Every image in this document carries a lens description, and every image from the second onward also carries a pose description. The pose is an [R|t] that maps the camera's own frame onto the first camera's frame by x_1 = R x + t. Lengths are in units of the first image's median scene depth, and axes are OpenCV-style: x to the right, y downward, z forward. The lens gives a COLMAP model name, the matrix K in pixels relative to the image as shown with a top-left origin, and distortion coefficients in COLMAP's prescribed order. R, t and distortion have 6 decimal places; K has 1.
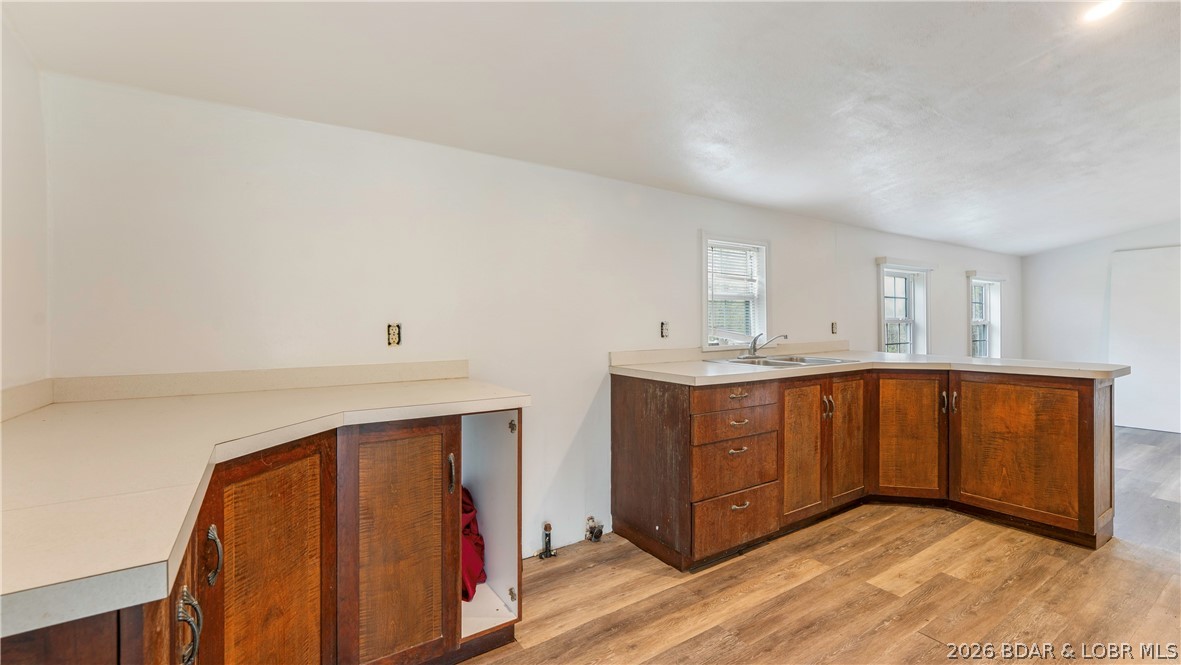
lens RADIAL K [[502.2, 0, 573.9], [0, 502.2, 321.1], [0, 0, 1]] dist [-0.015888, 0.000194]
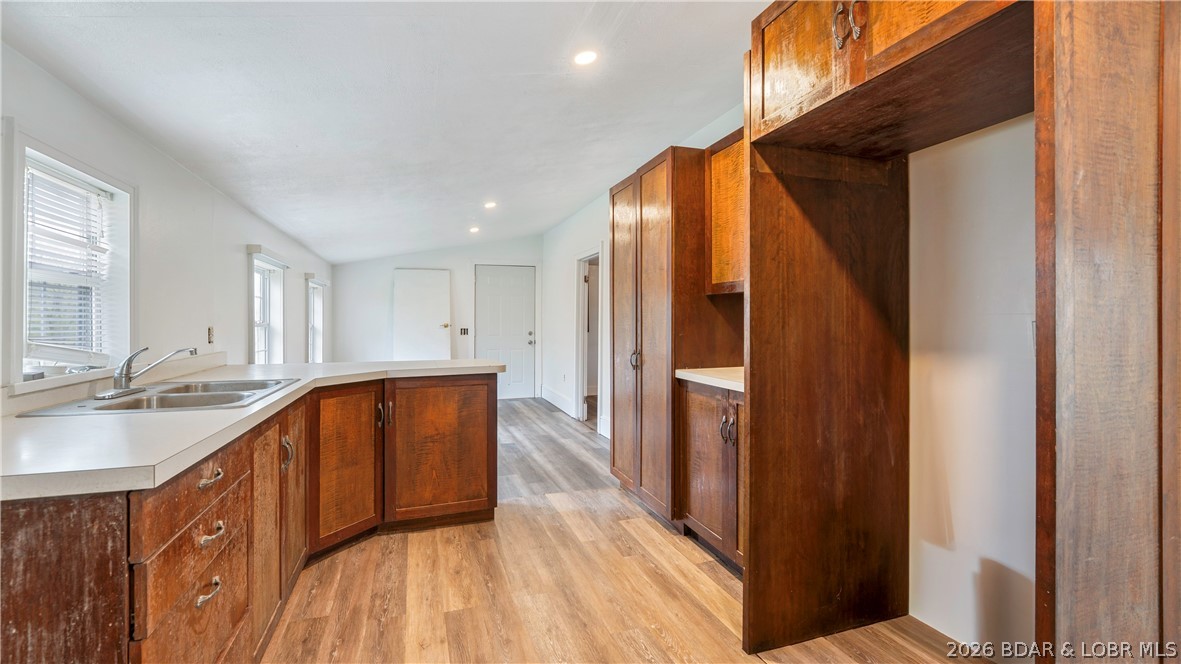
lens RADIAL K [[502.2, 0, 573.9], [0, 502.2, 320.6], [0, 0, 1]] dist [-0.015888, 0.000194]
pose [[0.236355, 0.005463, 0.971651, -0.047984], [0.007203, 0.999947, -0.007374, 0.002902], [-0.971640, 0.008742, 0.236304, 0.479077]]
